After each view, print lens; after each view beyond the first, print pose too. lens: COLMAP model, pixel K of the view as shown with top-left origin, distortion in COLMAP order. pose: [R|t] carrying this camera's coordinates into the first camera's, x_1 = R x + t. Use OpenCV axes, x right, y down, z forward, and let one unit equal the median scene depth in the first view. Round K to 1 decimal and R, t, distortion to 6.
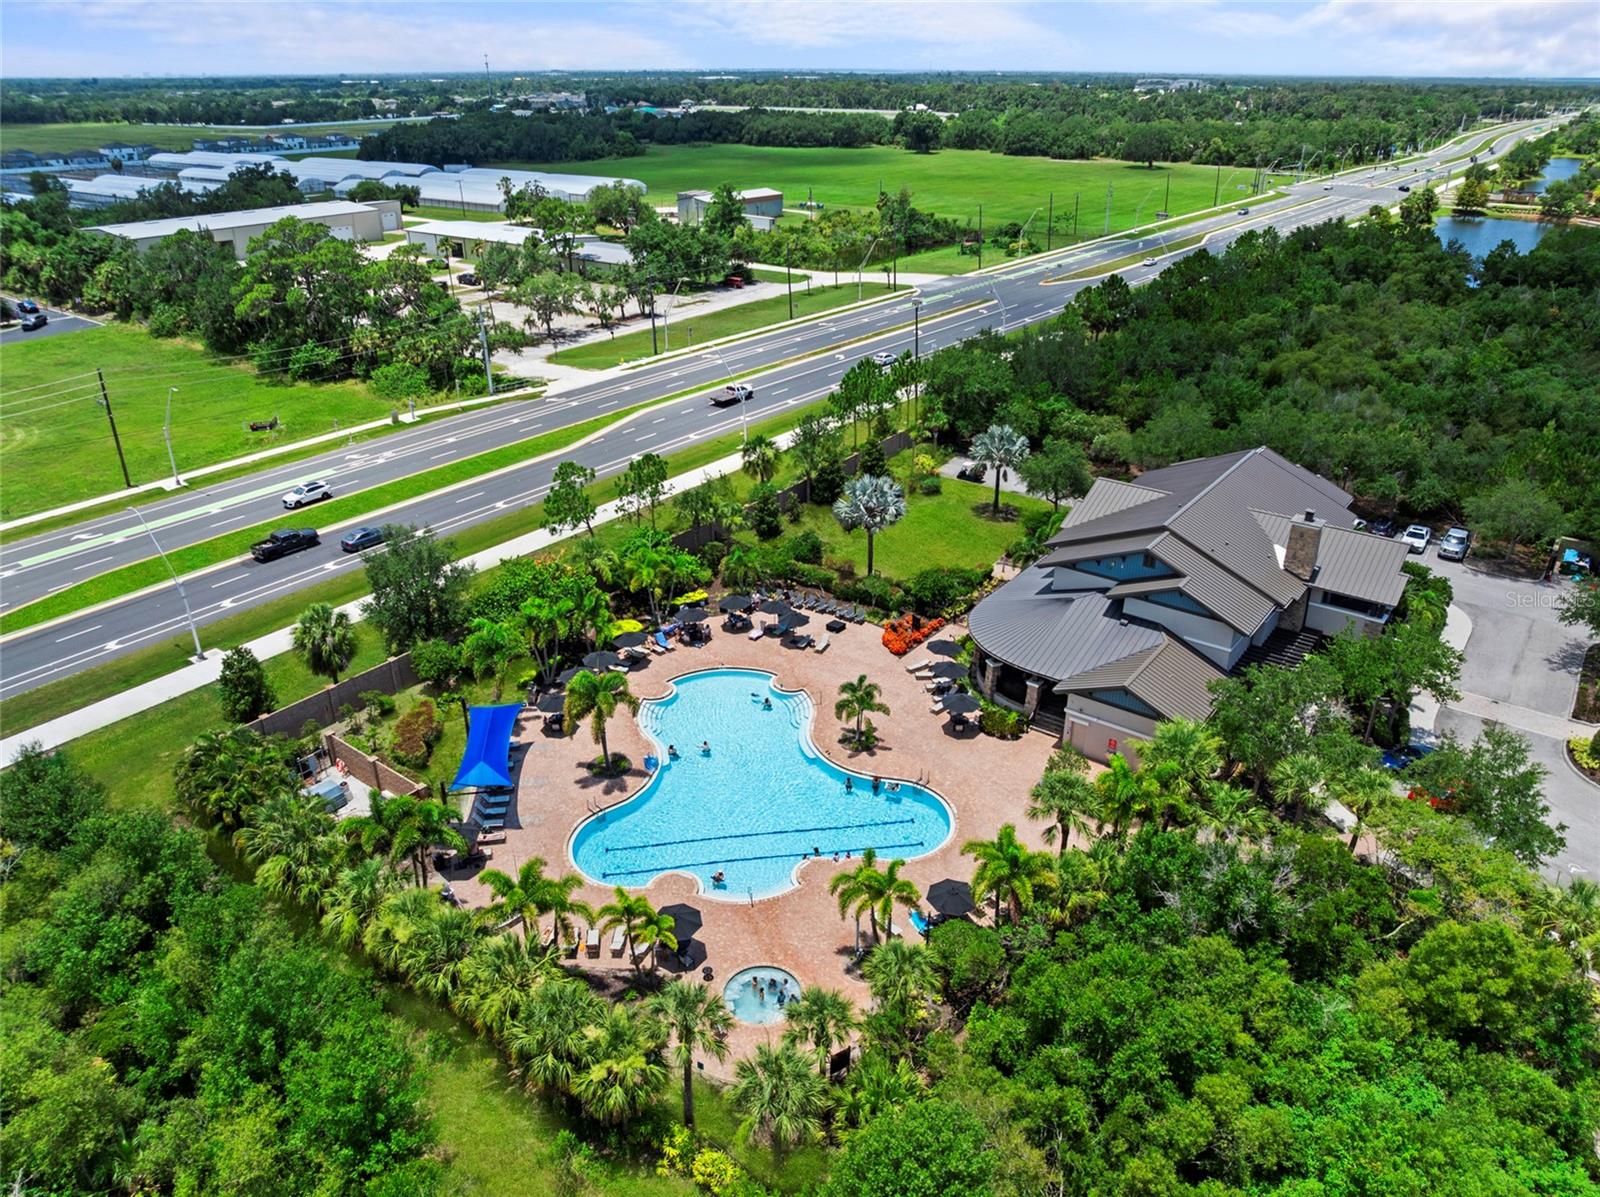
lens RADIAL K [[1122.1, 0, 800.0], [0, 1122.1, 598.5], [0, 0, 1]] dist [-0.063832, 0.027741]
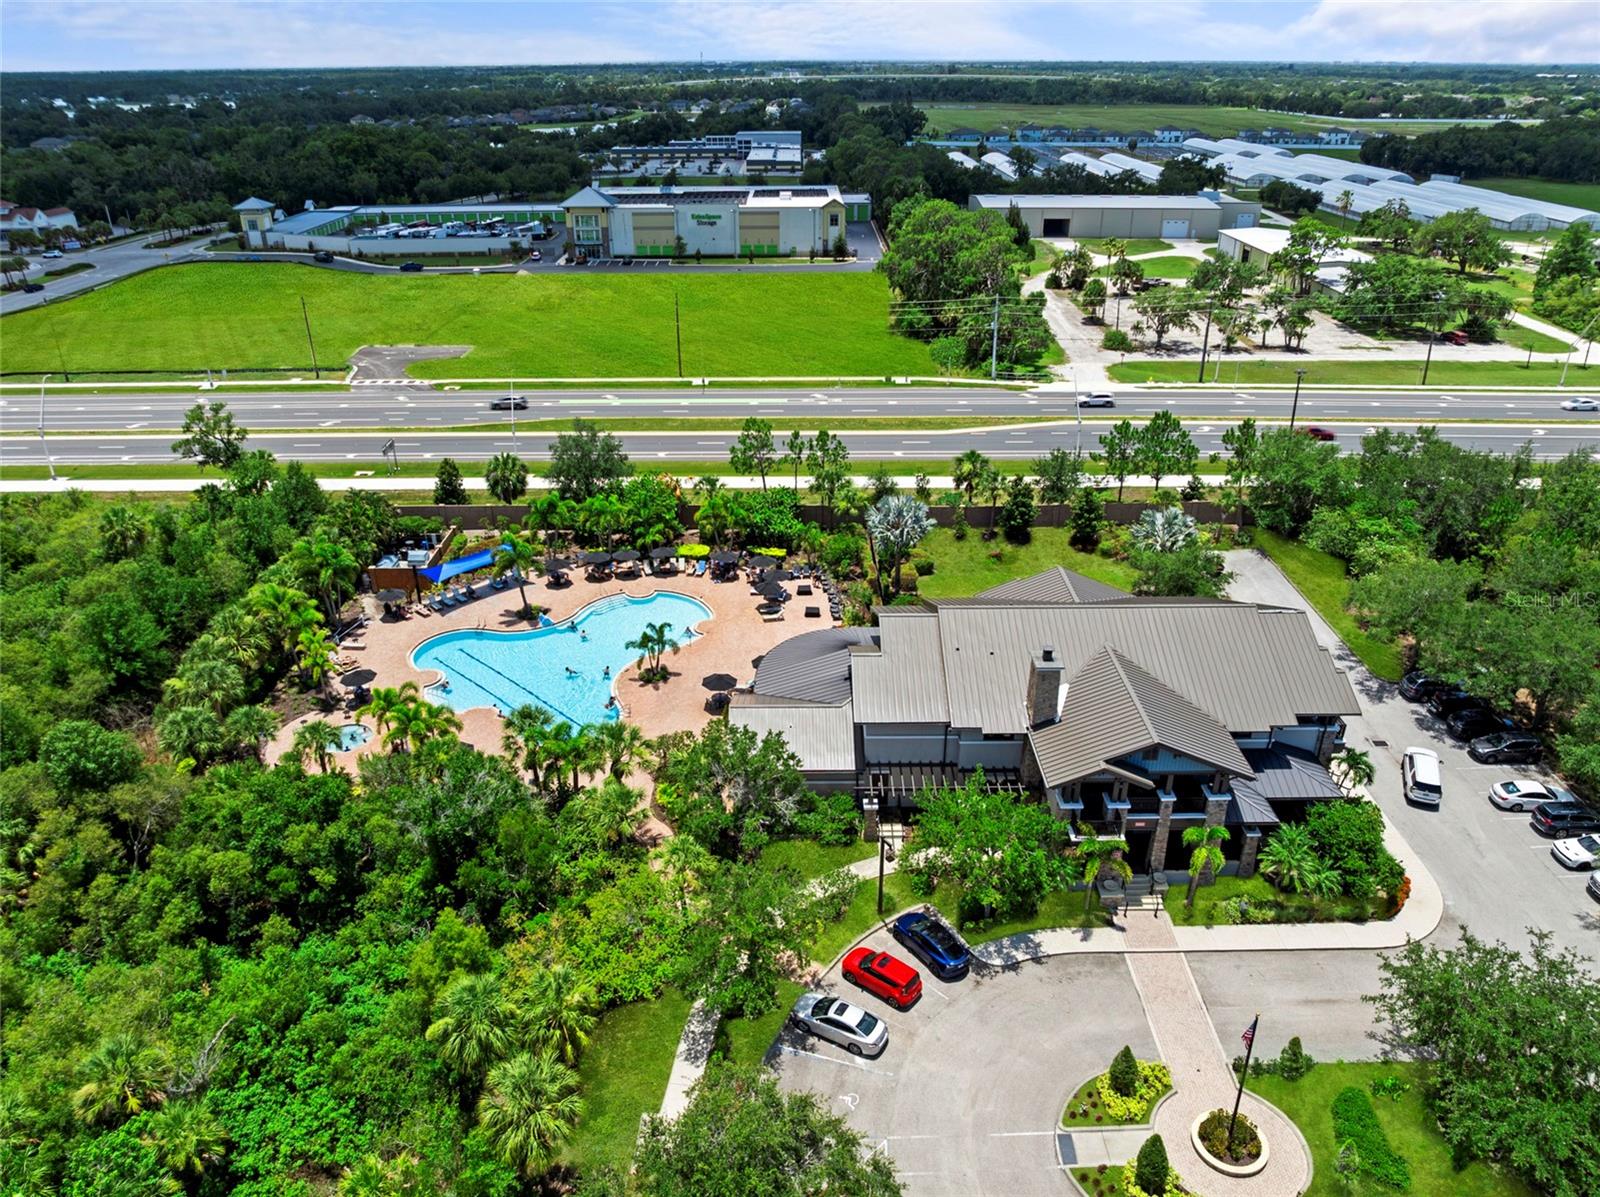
lens RADIAL K [[1122.1, 0, 800.0], [0, 1122.1, 598.5], [0, 0, 1]] dist [-0.063832, 0.027741]
pose [[0.596584, 0.345082, -0.724573, 0.507424], [-0.337960, 0.926906, 0.163181, -0.101166], [0.727922, 0.147526, 0.669601, 0.156790]]
